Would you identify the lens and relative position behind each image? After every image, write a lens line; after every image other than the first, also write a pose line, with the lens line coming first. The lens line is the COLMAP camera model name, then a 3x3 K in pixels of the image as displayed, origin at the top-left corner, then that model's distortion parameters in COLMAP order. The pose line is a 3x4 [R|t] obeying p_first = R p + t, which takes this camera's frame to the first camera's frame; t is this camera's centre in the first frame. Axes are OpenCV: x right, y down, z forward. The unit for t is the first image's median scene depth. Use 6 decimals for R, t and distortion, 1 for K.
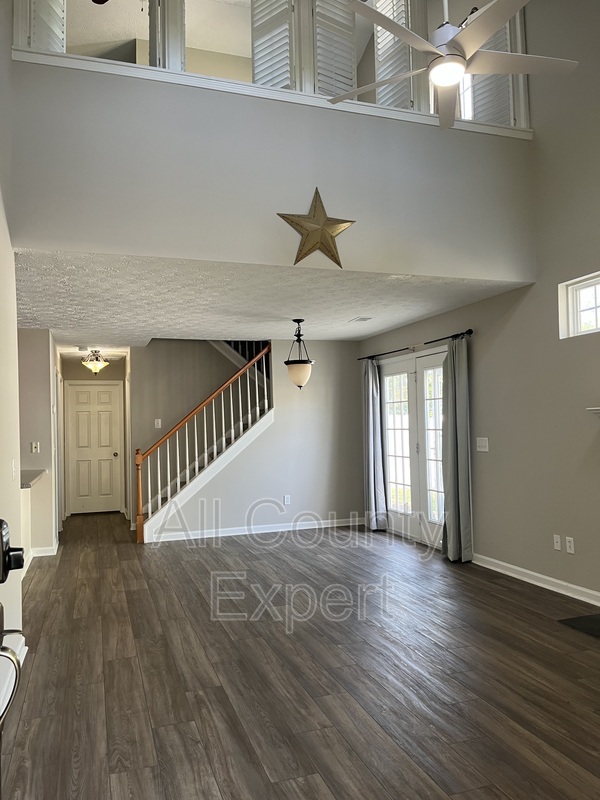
lens RADIAL K [[622.6, 0, 302.7], [0, 622.6, 399.7], [0, 0, 1]] dist [0.075721, -0.075899]
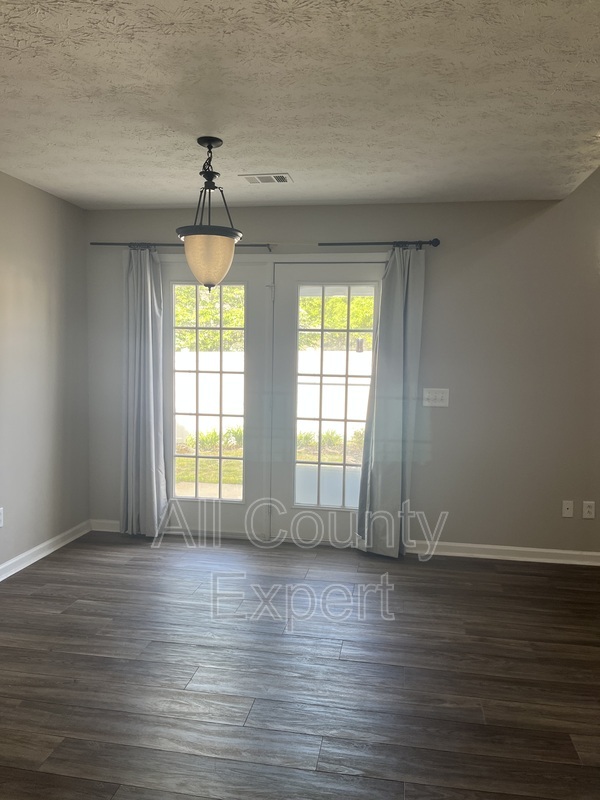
lens RADIAL K [[622.6, 0, 302.7], [0, 622.6, 399.7], [0, 0, 1]] dist [0.075721, -0.075899]
pose [[0.468074, -0.022850, 0.883394, -0.401100], [-0.063624, 0.996200, 0.059480, 0.035678], [-0.881396, -0.084046, 0.464841, 0.699047]]
